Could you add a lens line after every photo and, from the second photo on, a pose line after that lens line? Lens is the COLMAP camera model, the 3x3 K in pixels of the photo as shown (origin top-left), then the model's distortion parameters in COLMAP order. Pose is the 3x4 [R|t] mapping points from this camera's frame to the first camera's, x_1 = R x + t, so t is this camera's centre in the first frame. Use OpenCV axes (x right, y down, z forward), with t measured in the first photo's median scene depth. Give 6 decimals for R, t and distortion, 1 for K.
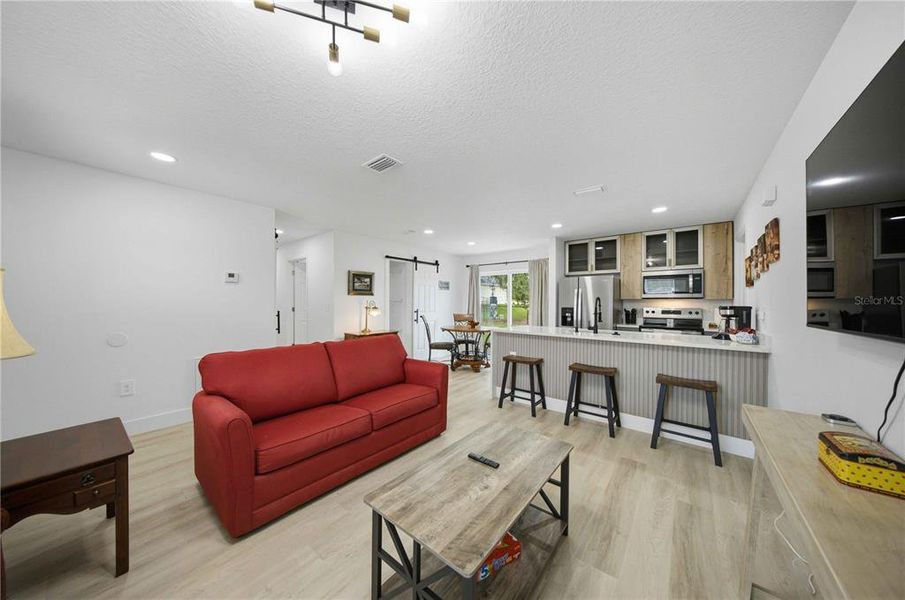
lens RADIAL K [[292.4, 0, 453.7], [0, 292.4, 302.1], [0, 0, 1]] dist [0.000408, -0.000006]
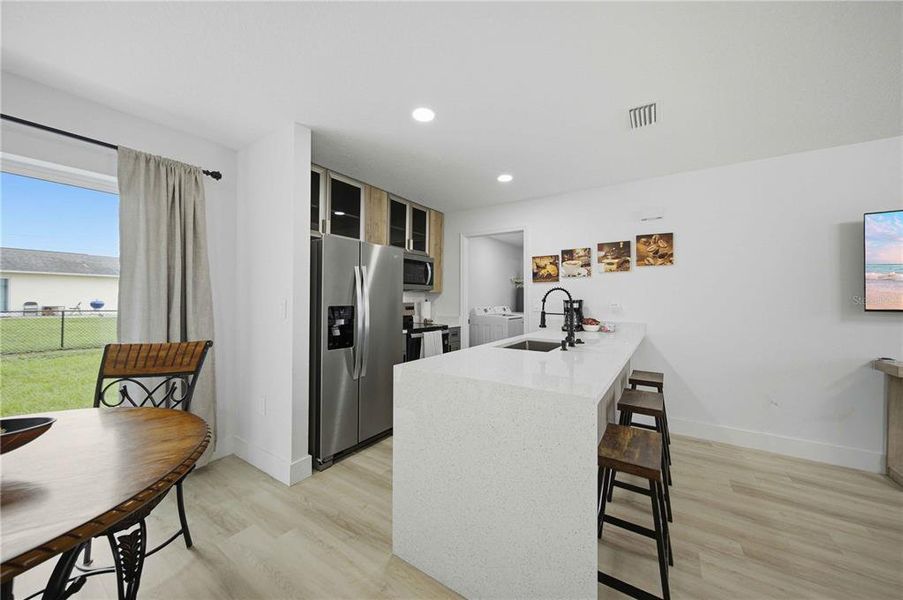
lens RADIAL K [[319.3, 0, 450.7], [0, 319.3, 296.3], [0, 0, 1]] dist [-0.001100, -0.000098]
pose [[-0.086994, 0.003870, 0.996201, -0.106289], [-0.005204, 0.999977, -0.004339, 0.005161], [-0.996195, -0.005561, -0.086972, 0.893687]]
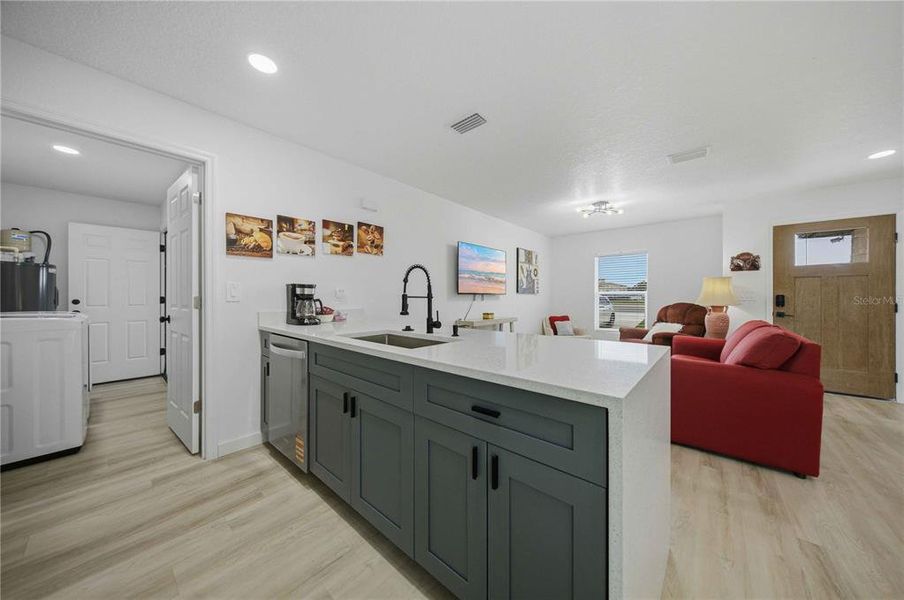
lens RADIAL K [[299.6, 0, 452.0], [0, 299.6, 300.0], [0, 0, 1]] dist [-0.000711, -0.000117]
pose [[-0.999324, -0.006279, 0.036220, 0.290089], [-0.005867, 0.999917, 0.011453, 0.027117], [-0.036289, 0.011233, -0.999278, 1.059050]]
